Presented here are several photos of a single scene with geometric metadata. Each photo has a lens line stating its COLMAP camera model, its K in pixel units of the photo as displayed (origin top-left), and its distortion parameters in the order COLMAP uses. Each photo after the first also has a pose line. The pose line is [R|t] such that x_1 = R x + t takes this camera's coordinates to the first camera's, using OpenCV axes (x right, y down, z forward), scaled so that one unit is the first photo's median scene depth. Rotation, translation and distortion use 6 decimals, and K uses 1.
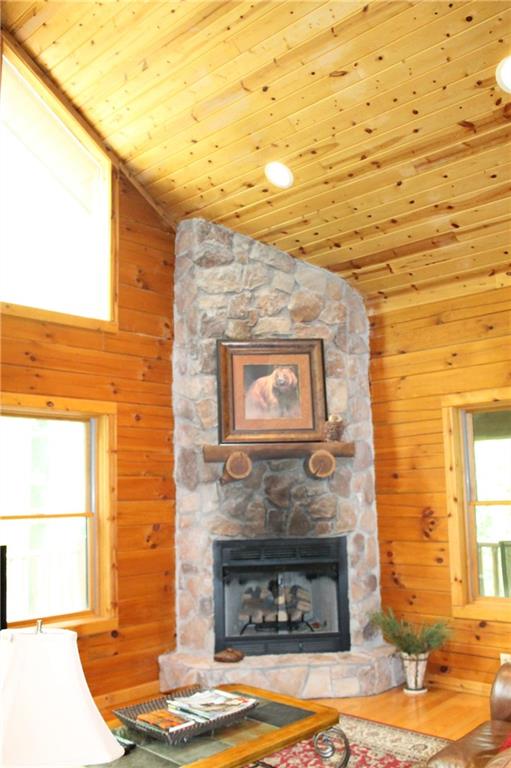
lens RADIAL K [[669.3, 0, 261.4], [0, 669.3, 384.1], [0, 0, 1]] dist [-0.169134, 0.148154]
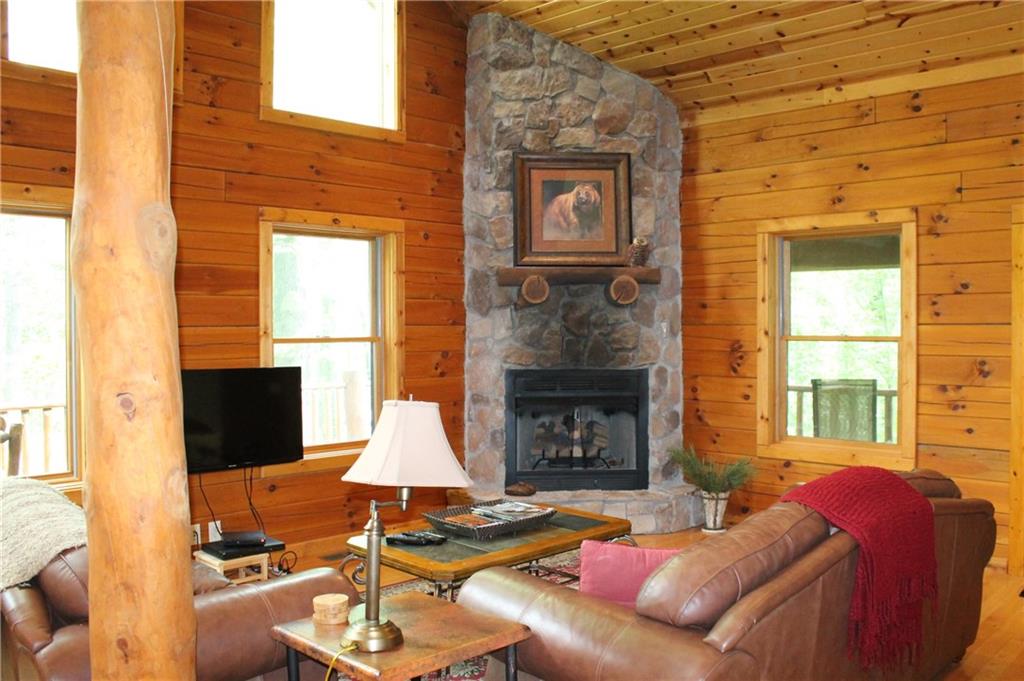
lens RADIAL K [[892.4, 0, 521.7], [0, 892.4, 322.0], [0, 0, 1]] dist [-0.169134, 0.148154]
pose [[0.999386, 0.024226, -0.025325, -0.019694], [-0.020125, 0.988294, 0.151229, -0.021149], [0.028693, -0.150626, 0.988174, -0.232450]]
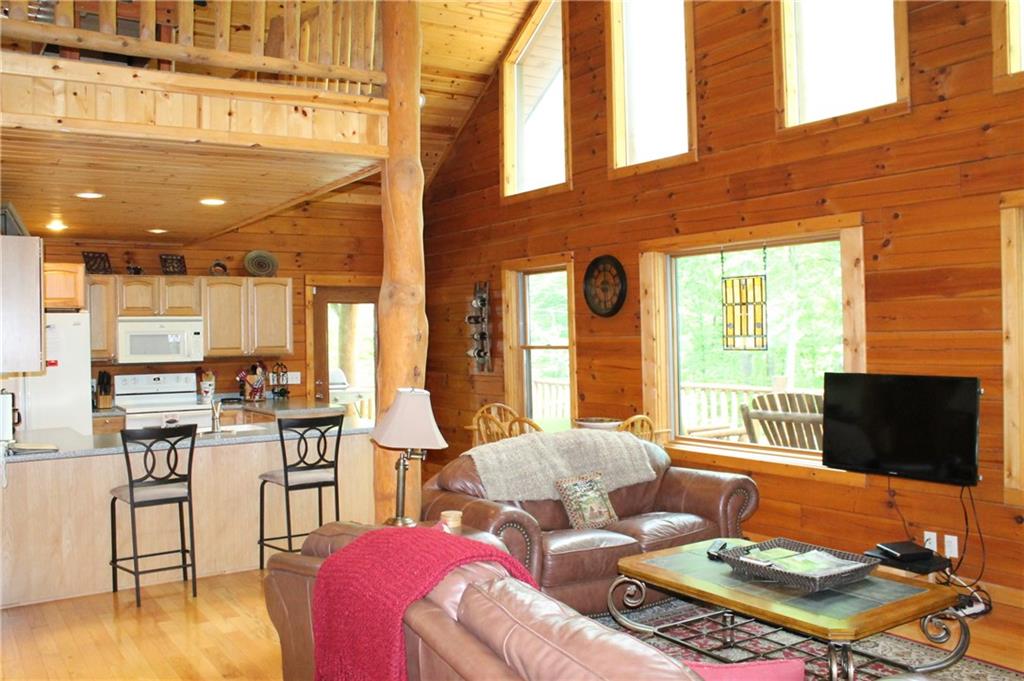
lens RADIAL K [[892.4, 0, 531.0], [0, 892.4, 332.0], [0, 0, 1]] dist [-0.169134, 0.148154]
pose [[-0.241816, 0.029533, -0.969873, 0.622114], [0.169740, 0.985412, -0.012315, 0.077317], [0.955360, -0.167604, -0.243301, 0.536569]]
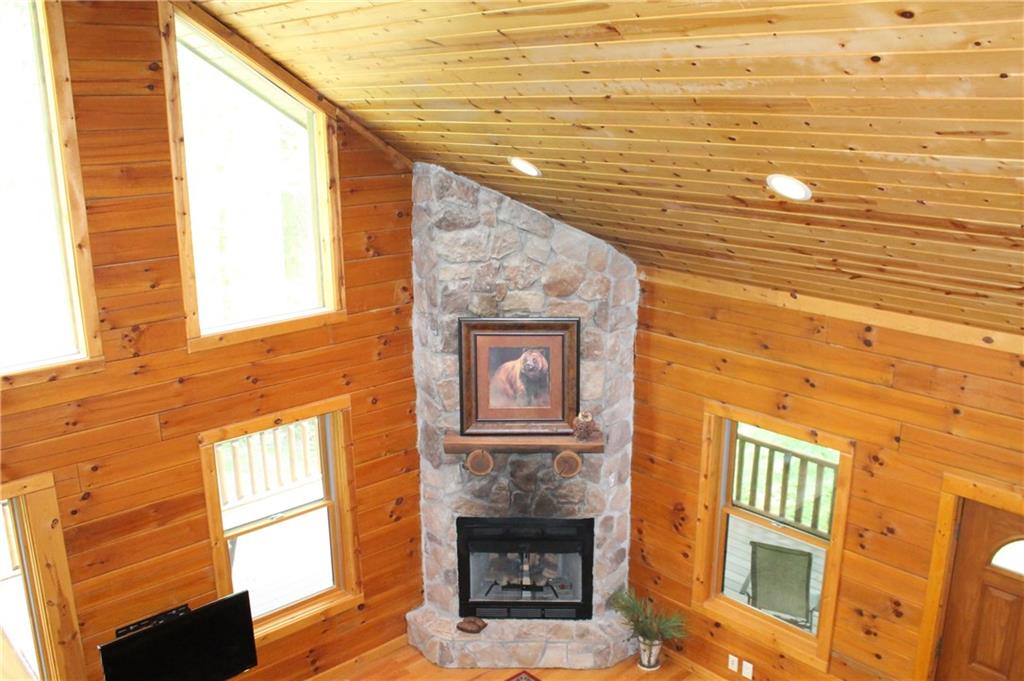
lens RADIAL K [[892.4, 0, 528.7], [0, 892.4, 319.9], [0, 0, 1]] dist [-0.169134, 0.148154]
pose [[0.997047, 0.041965, -0.064318, 0.103931], [-0.013689, 0.921202, 0.388845, -0.538582], [0.075568, -0.386816, 0.919055, -0.082676]]
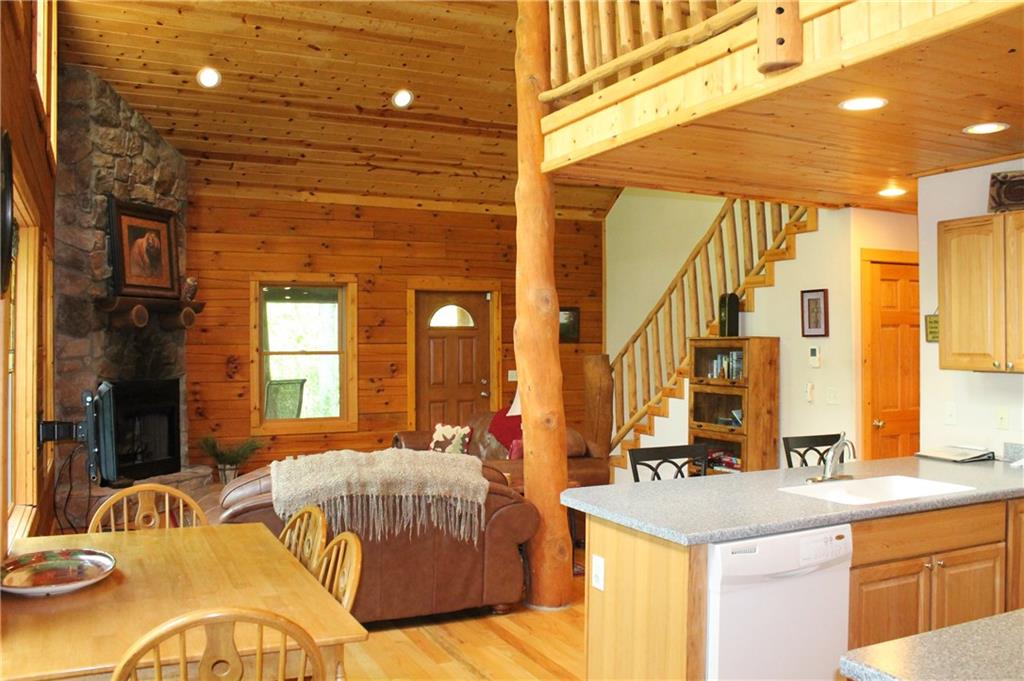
lens RADIAL K [[892.4, 0, 545.9], [0, 892.4, 315.2], [0, 0, 1]] dist [-0.169134, 0.148154]
pose [[0.334058, 0.051286, 0.941156, -1.151697], [-0.144426, 0.989512, -0.002658, 0.022479], [-0.931422, -0.135039, 0.337962, -0.147872]]
